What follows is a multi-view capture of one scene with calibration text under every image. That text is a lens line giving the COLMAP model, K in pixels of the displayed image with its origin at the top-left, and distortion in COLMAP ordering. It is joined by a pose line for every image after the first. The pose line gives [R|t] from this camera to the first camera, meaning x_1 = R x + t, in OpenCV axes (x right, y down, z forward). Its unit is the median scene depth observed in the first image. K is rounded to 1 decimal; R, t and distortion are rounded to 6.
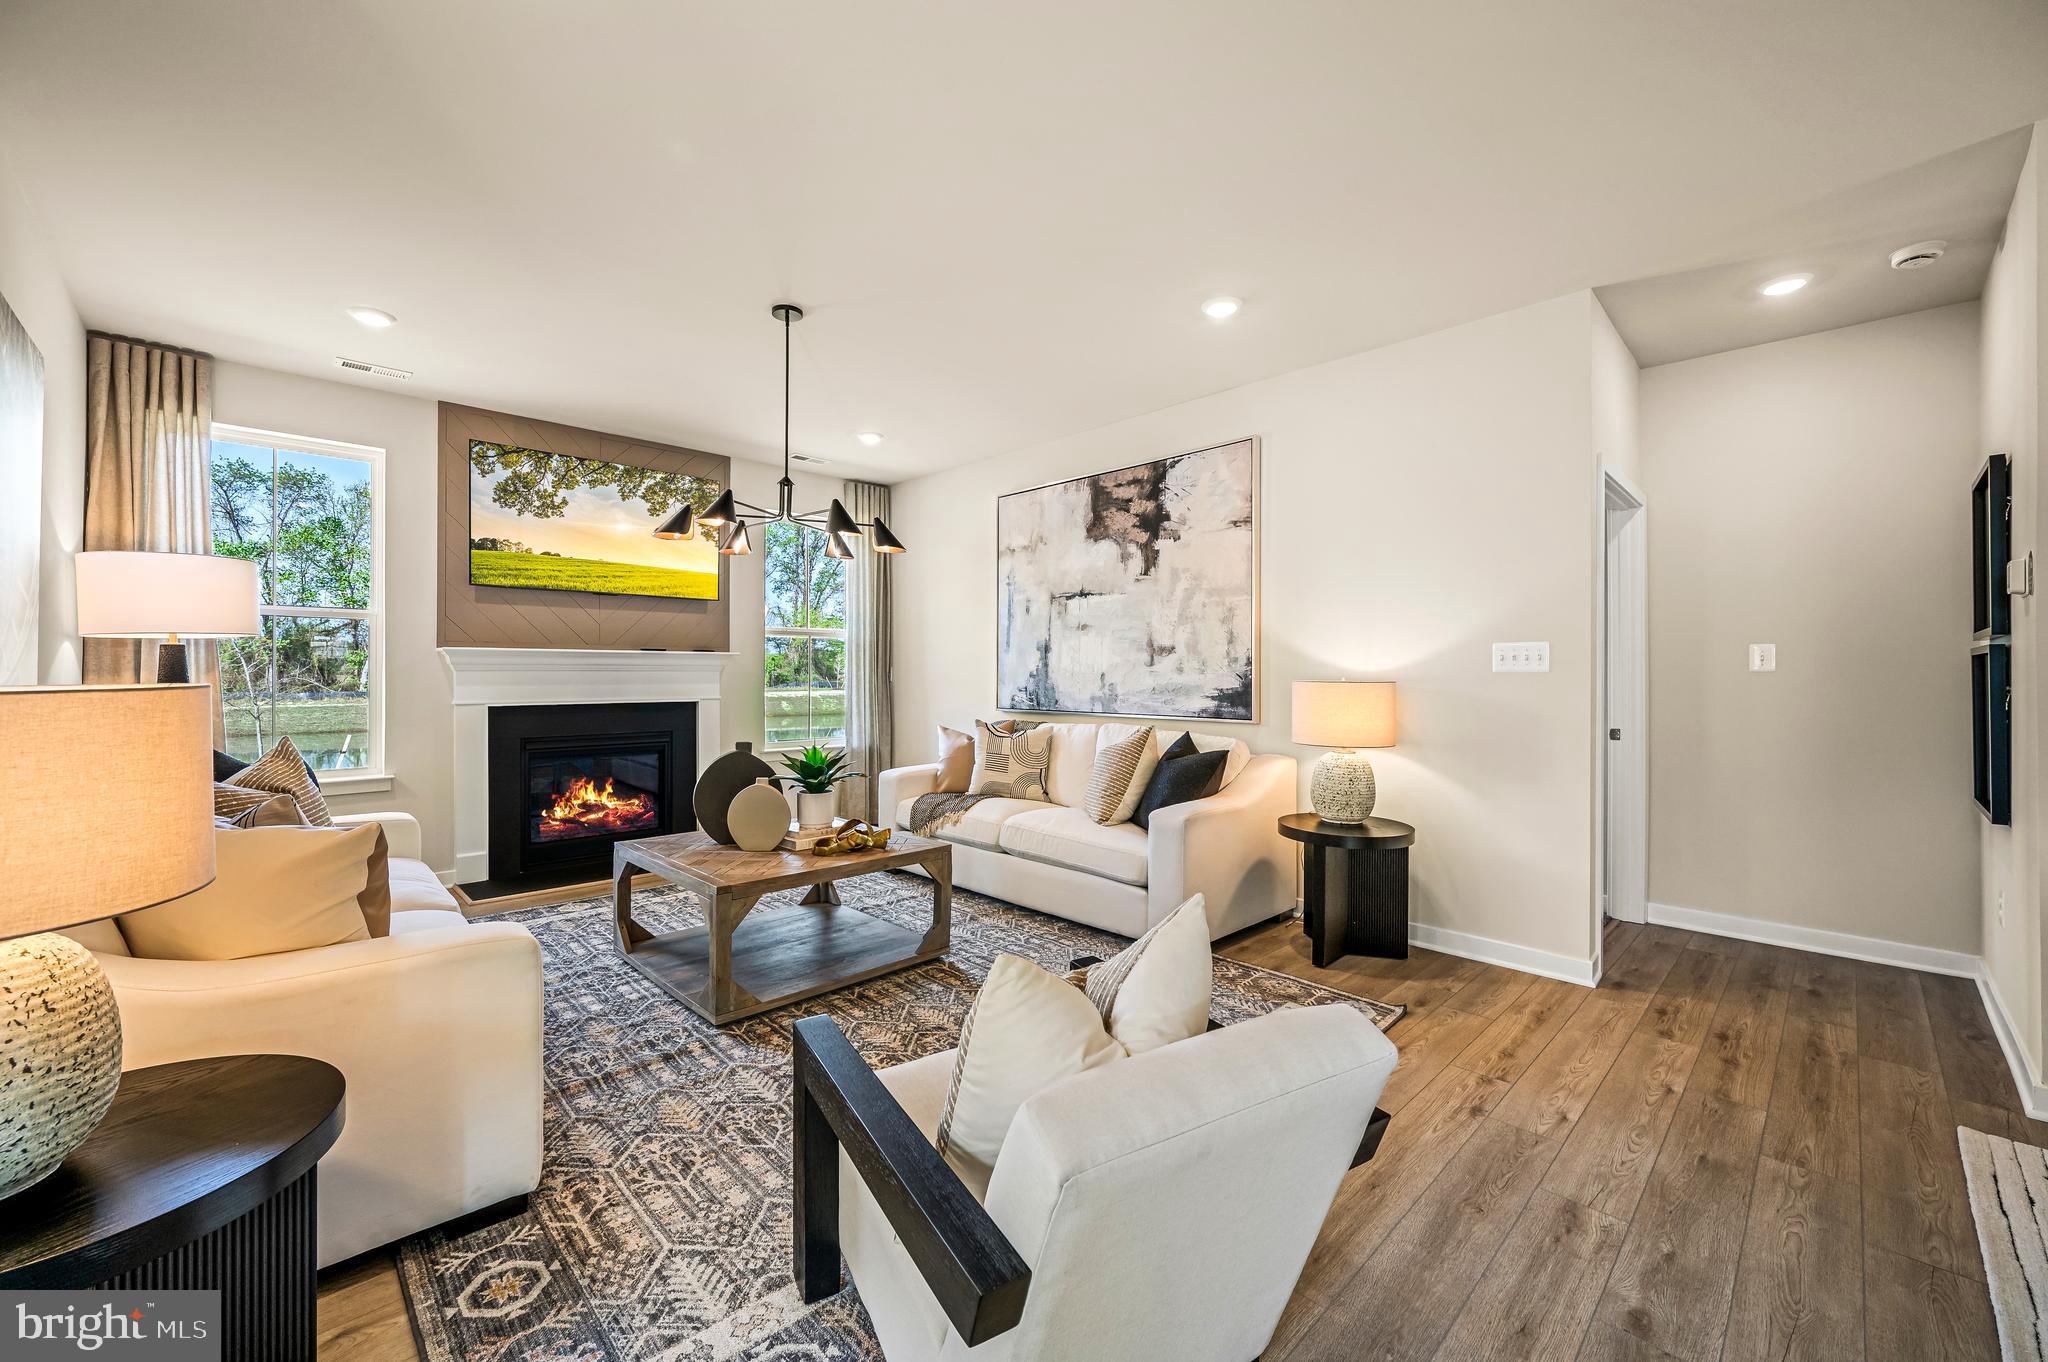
lens RADIAL K [[789.9, 0, 1024.0], [0, 789.9, 681.0], [0, 0, 1]] dist [-0.066517, 0.013999]
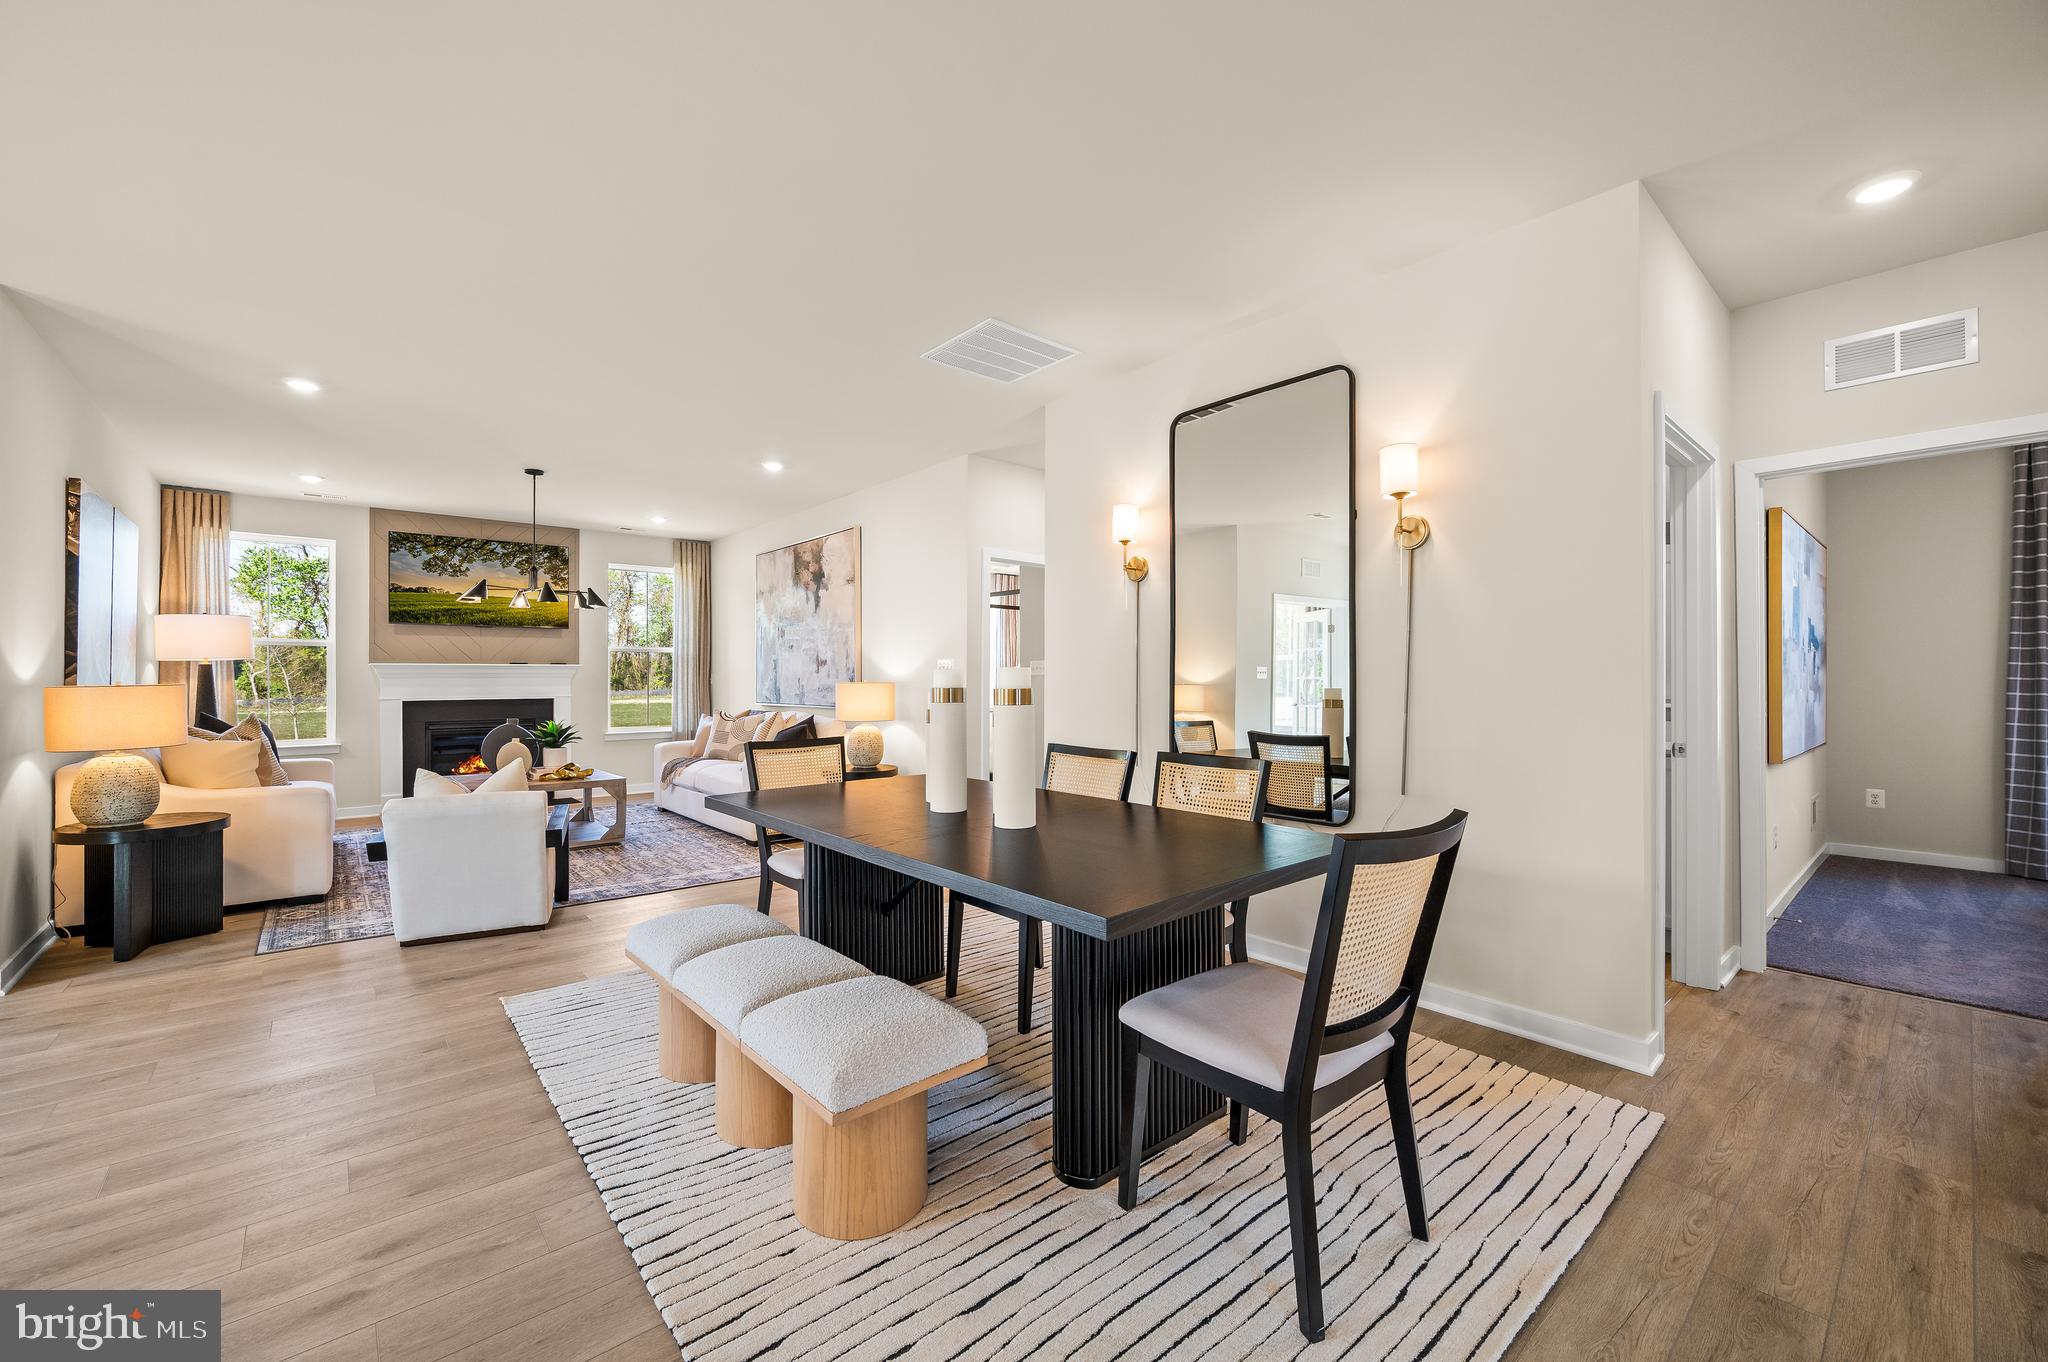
lens RADIAL K [[789.9, 0, 1024.0], [0, 789.9, 681.0], [0, 0, 1]] dist [-0.066517, 0.013999]
pose [[0.998916, -0.003628, -0.046410, 0.696022], [0.003413, 0.999983, -0.004711, 0.004764], [0.046426, 0.004548, 0.998911, -0.537395]]
